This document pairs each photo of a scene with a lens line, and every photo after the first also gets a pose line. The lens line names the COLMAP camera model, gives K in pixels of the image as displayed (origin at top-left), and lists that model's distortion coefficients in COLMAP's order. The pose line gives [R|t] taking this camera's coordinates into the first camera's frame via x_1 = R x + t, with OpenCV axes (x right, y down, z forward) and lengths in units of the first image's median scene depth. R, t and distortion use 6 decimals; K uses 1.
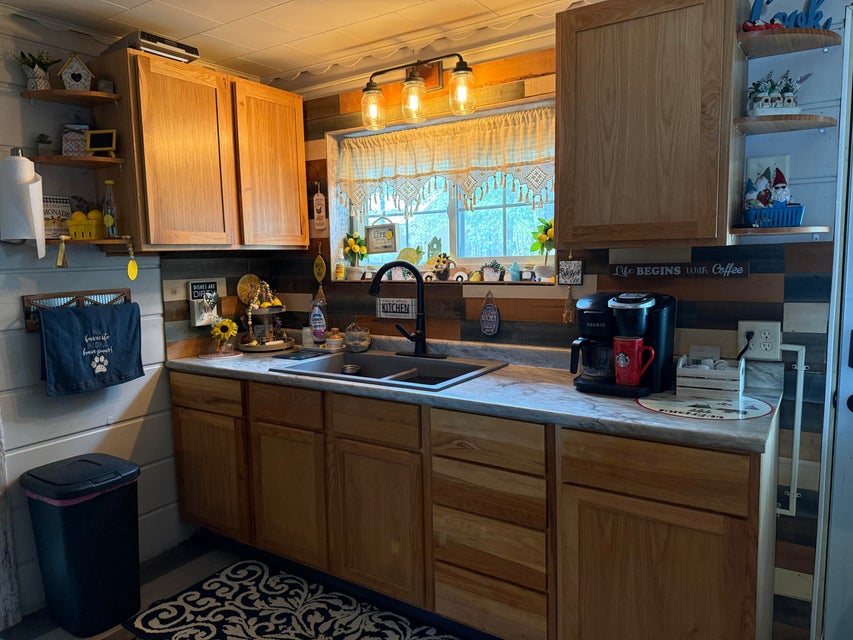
lens RADIAL K [[597.0, 0, 427.4], [0, 597.0, 323.9], [0, 0, 1]] dist [0.136127, -0.208919]
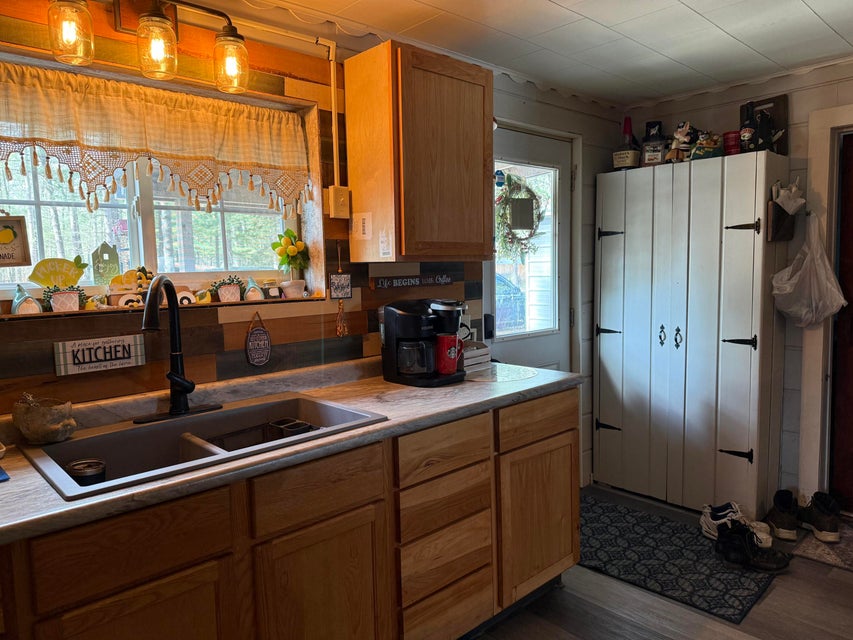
lens RADIAL K [[606.2, 0, 426.5], [0, 606.2, 320.0], [0, 0, 1]] dist [0.115788, -0.180849]
pose [[0.223600, -0.072503, 0.971981, -0.673225], [0.129910, 0.990549, 0.044003, -0.051649], [-0.965985, 0.116431, 0.230906, 0.589725]]
